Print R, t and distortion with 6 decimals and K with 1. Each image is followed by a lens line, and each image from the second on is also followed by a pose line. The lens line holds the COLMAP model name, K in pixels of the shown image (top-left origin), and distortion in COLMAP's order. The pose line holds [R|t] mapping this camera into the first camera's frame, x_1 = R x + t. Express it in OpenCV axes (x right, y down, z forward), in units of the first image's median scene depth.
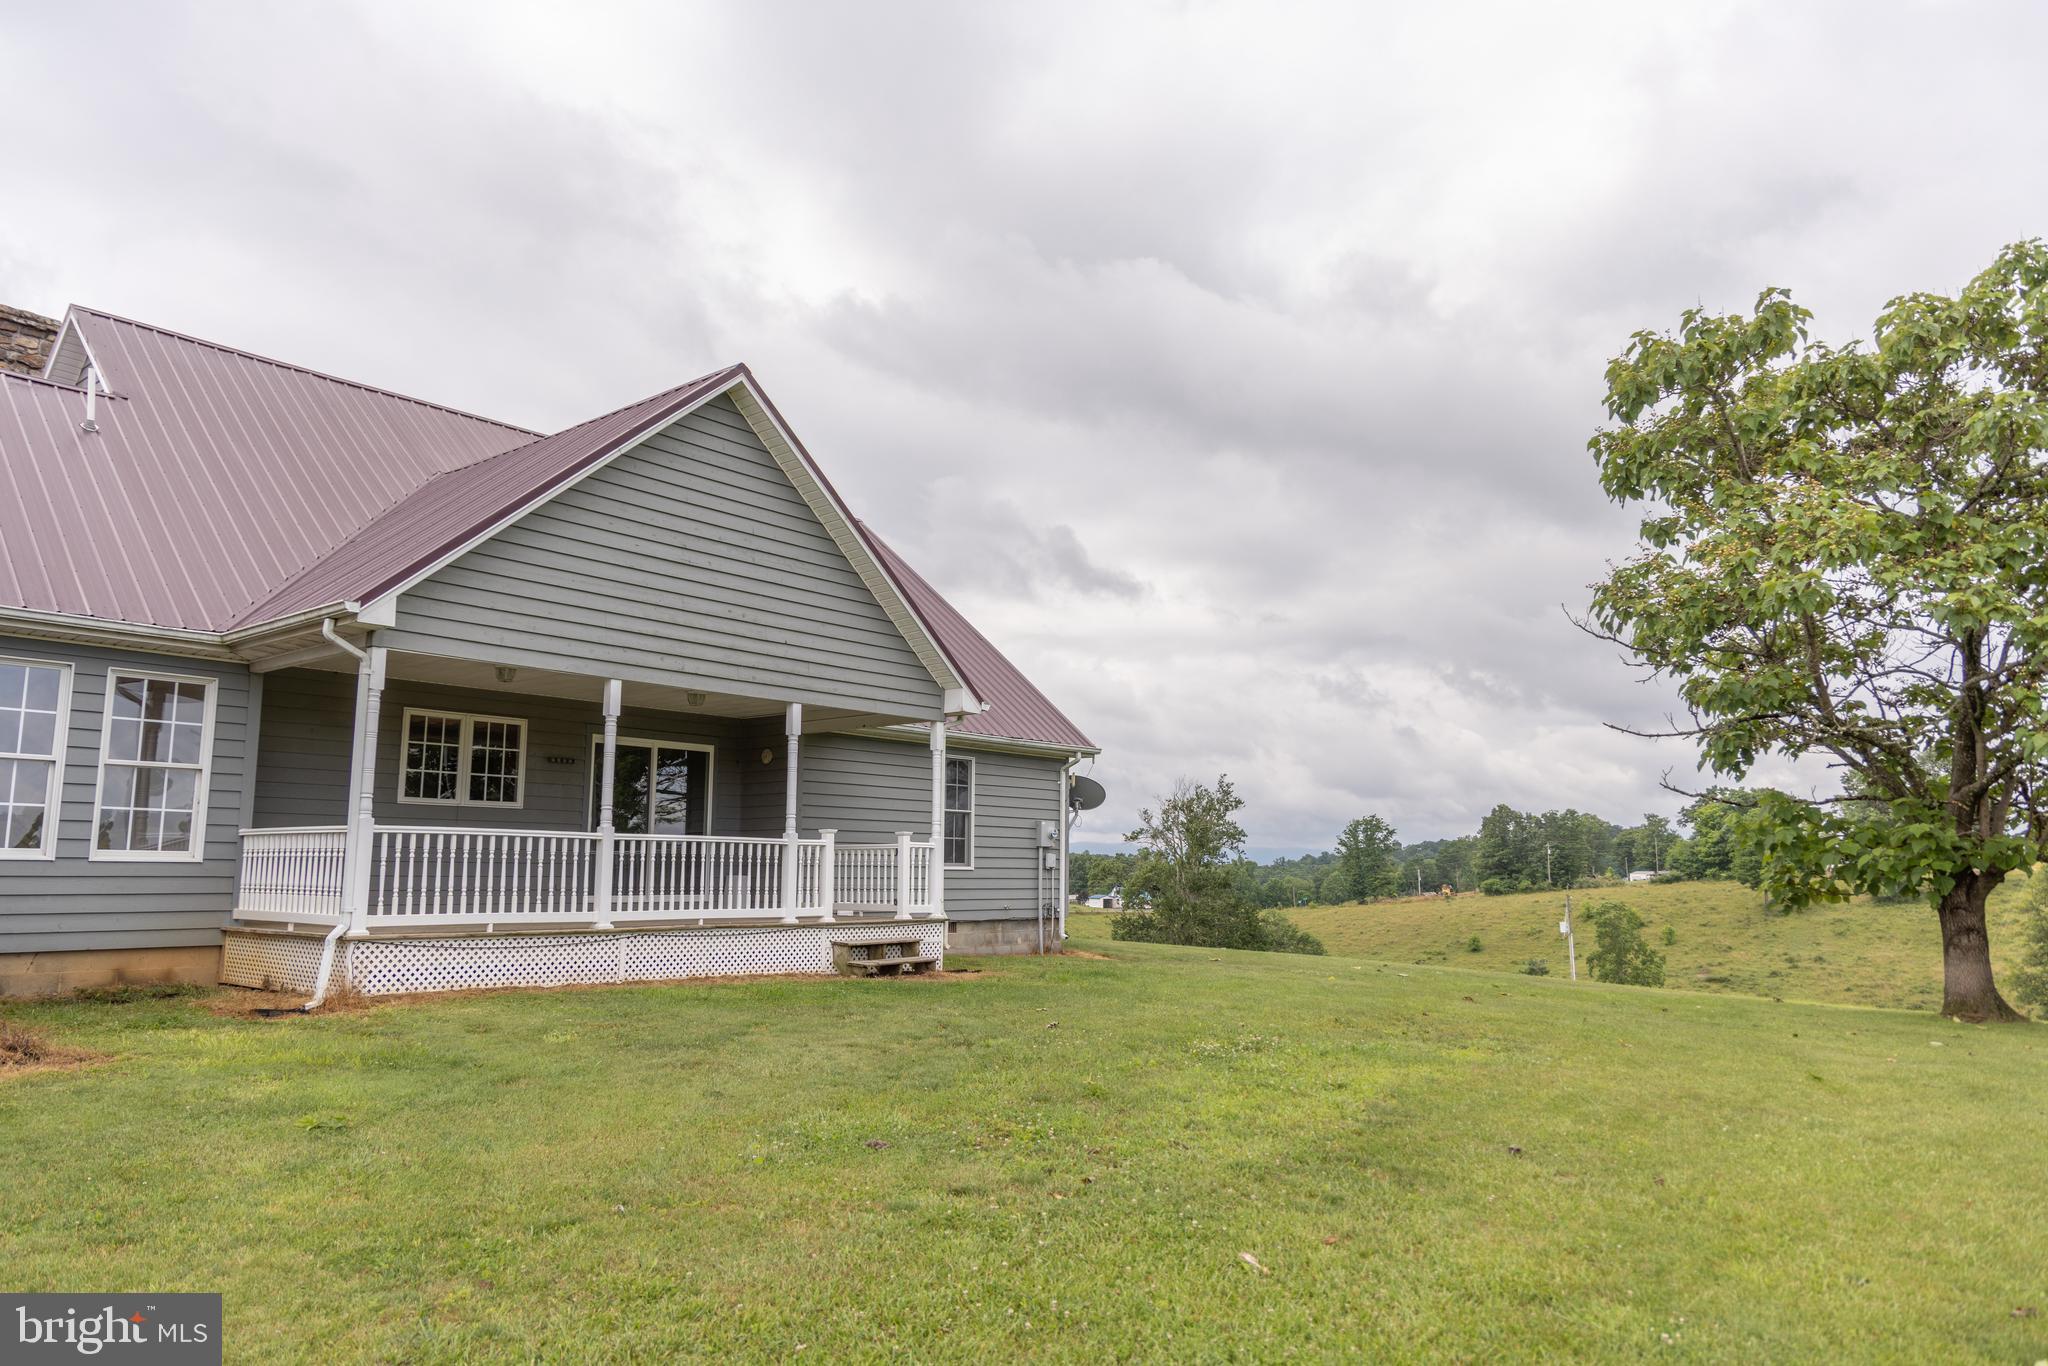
lens RADIAL K [[1361.8, 0, 1027.9], [0, 1361.8, 680.7], [0, 0, 1]] dist [-0.005662, 0.000282]
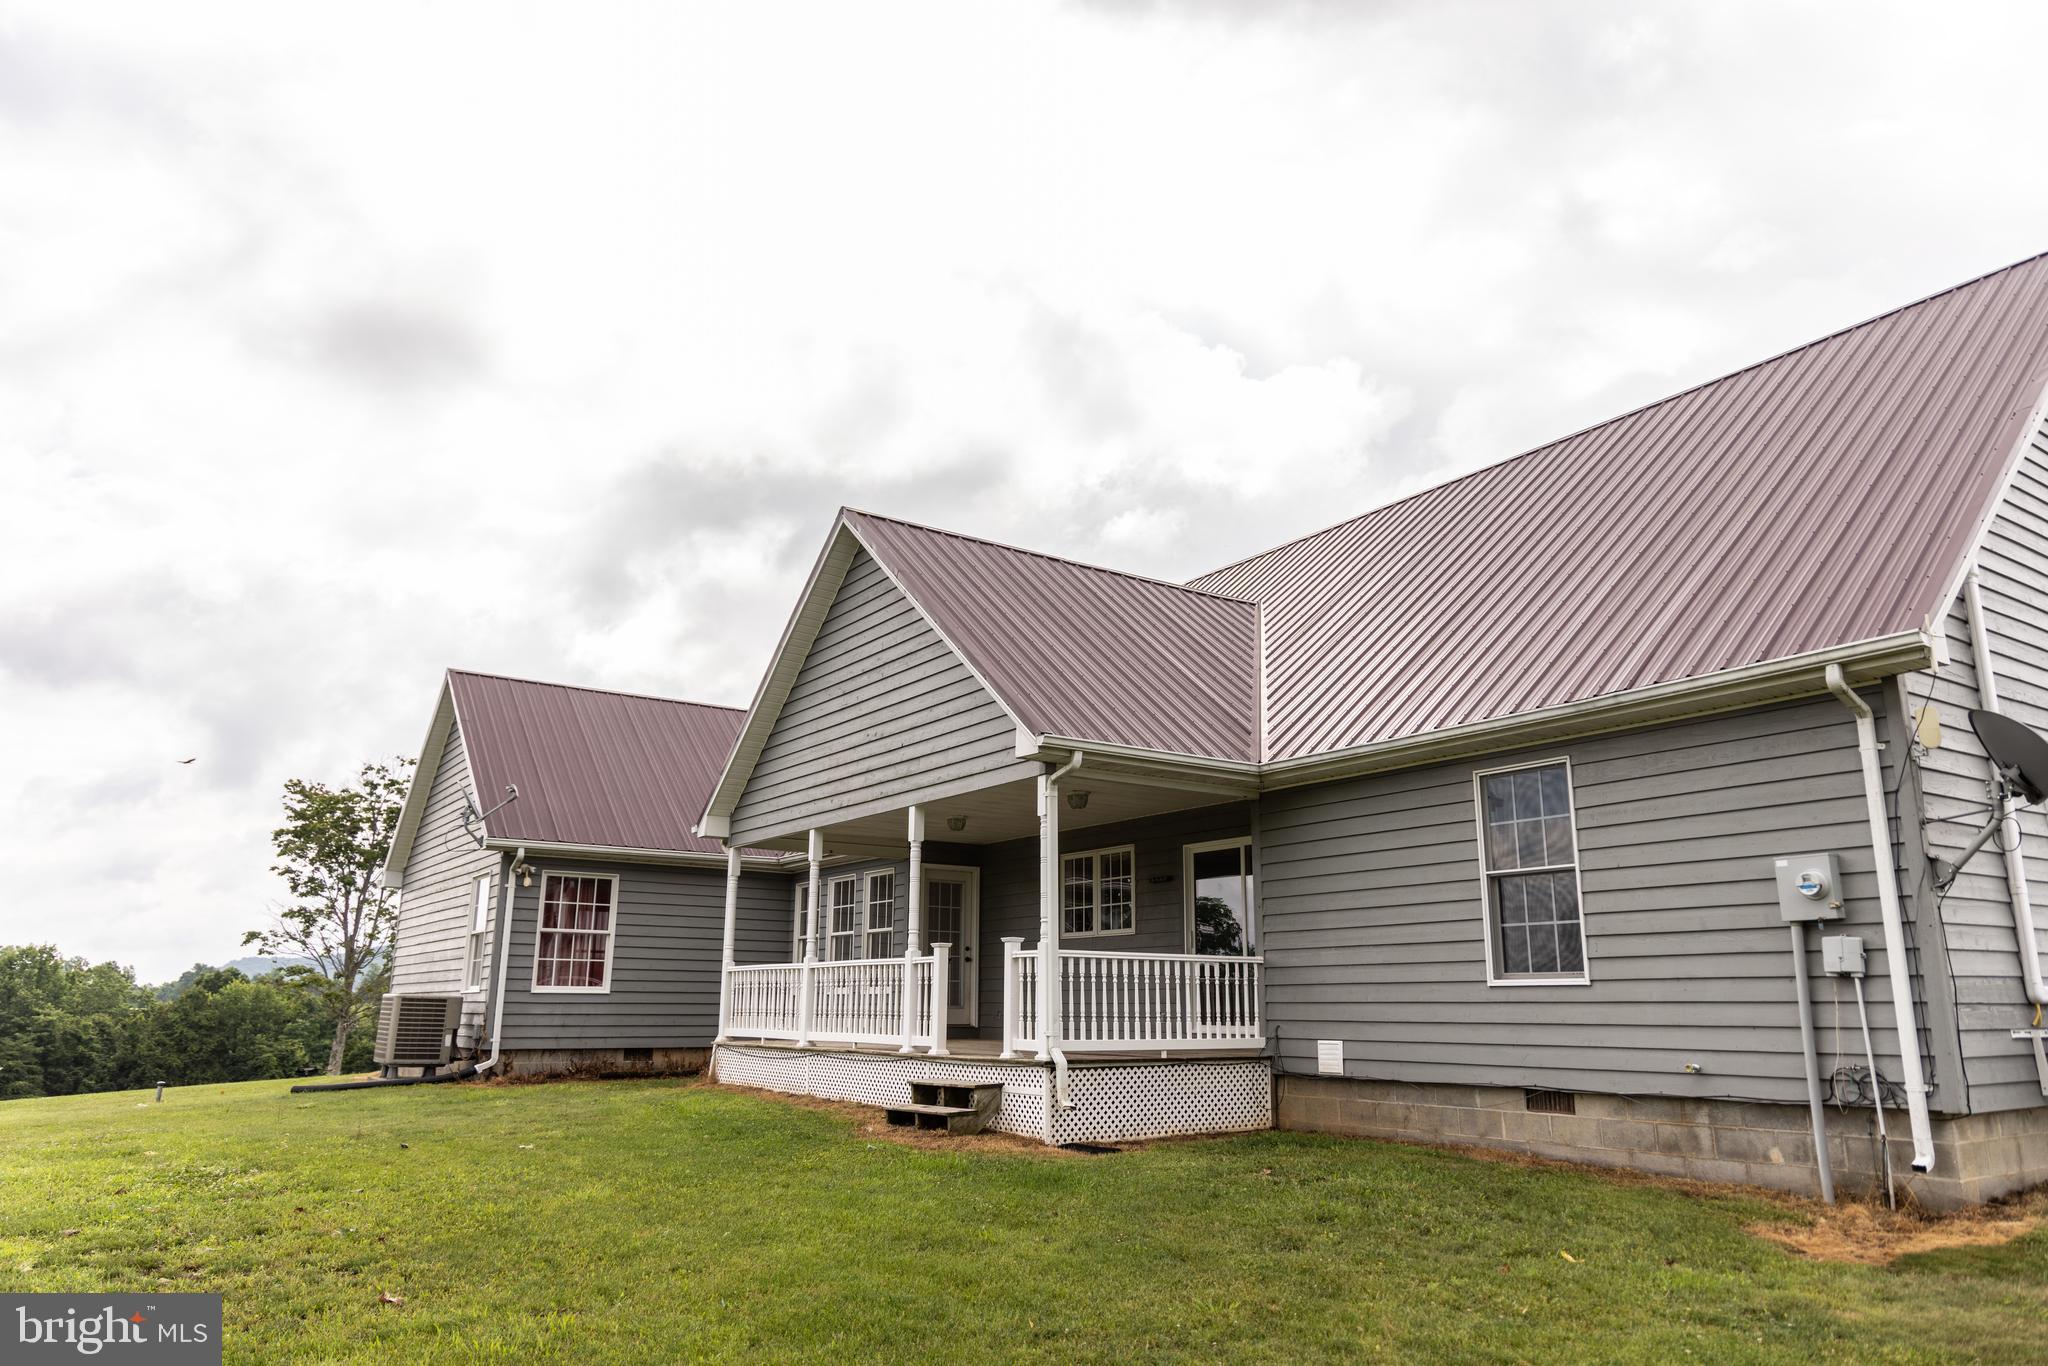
lens RADIAL K [[1361.8, 0, 1029.1], [0, 1361.8, 688.6], [0, 0, 1]] dist [-0.005662, 0.000282]
pose [[-0.269142, -0.224937, -0.936465, 0.624596], [0.131249, 0.954706, -0.267039, 0.179231], [0.954115, -0.194782, -0.227429, 1.193986]]
